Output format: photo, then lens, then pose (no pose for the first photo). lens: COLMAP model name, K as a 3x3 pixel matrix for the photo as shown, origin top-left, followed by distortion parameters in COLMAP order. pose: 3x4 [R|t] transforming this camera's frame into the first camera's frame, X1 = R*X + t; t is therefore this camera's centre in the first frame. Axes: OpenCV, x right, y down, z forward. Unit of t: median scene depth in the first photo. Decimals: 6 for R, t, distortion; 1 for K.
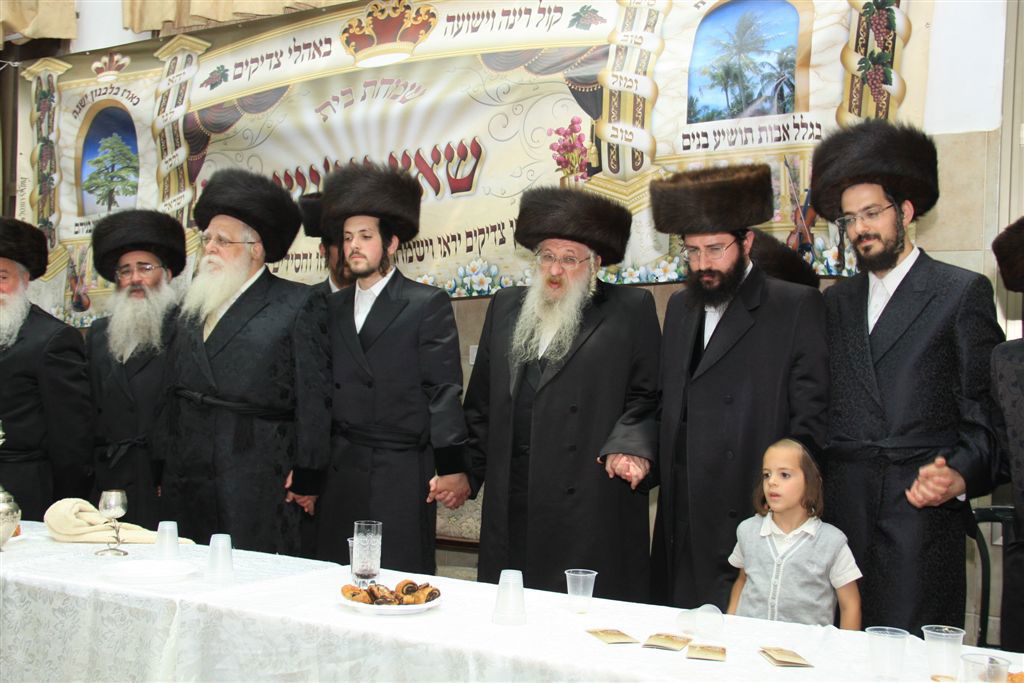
lens RADIAL K [[1130.8, 0, 524.1], [0, 1130.8, 346.0], [0, 0, 1]] dist [0.079644, 0.000000]
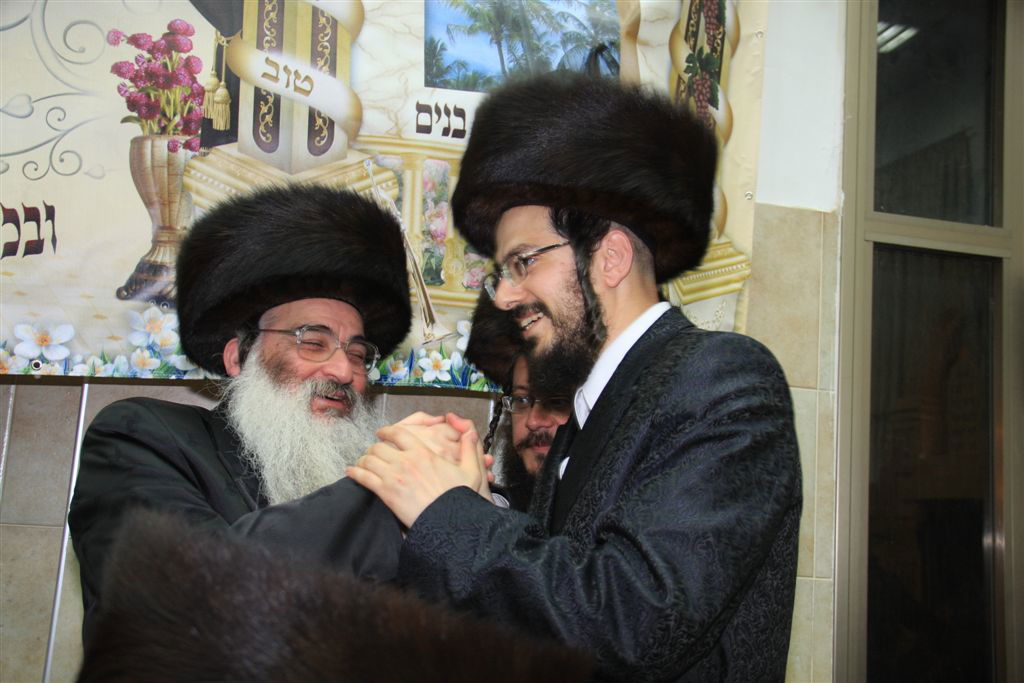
lens RADIAL K [[1176.0, 0, 490.7], [0, 1176.0, 325.1], [0, 0, 1]] dist [0.097544, 0.000000]
pose [[0.782381, 0.134588, 0.608084, -0.143003], [-0.057967, 0.987869, -0.144065, -0.012200], [-0.620097, 0.077465, 0.780691, 0.558340]]
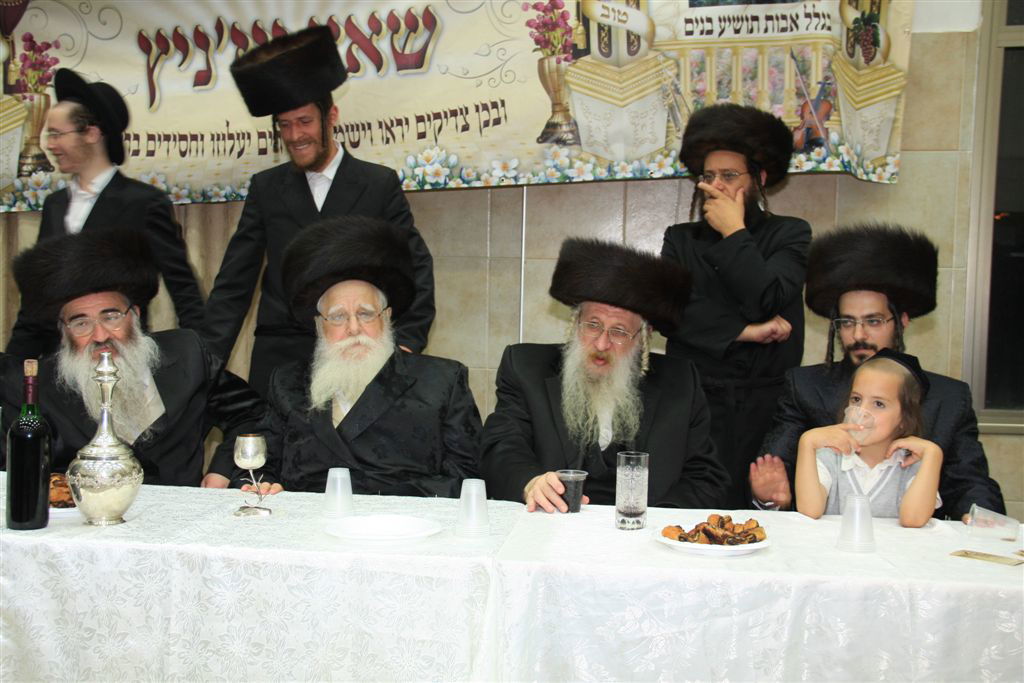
lens RADIAL K [[1176.0, 0, 493.0], [0, 1176.0, 329.8], [0, 0, 1]] dist [0.097544, 0.000000]
pose [[0.937899, -0.030480, 0.345567, -0.347504], [0.002138, 0.996622, 0.082100, -0.011157], [-0.346902, -0.076263, 0.934796, 0.118712]]
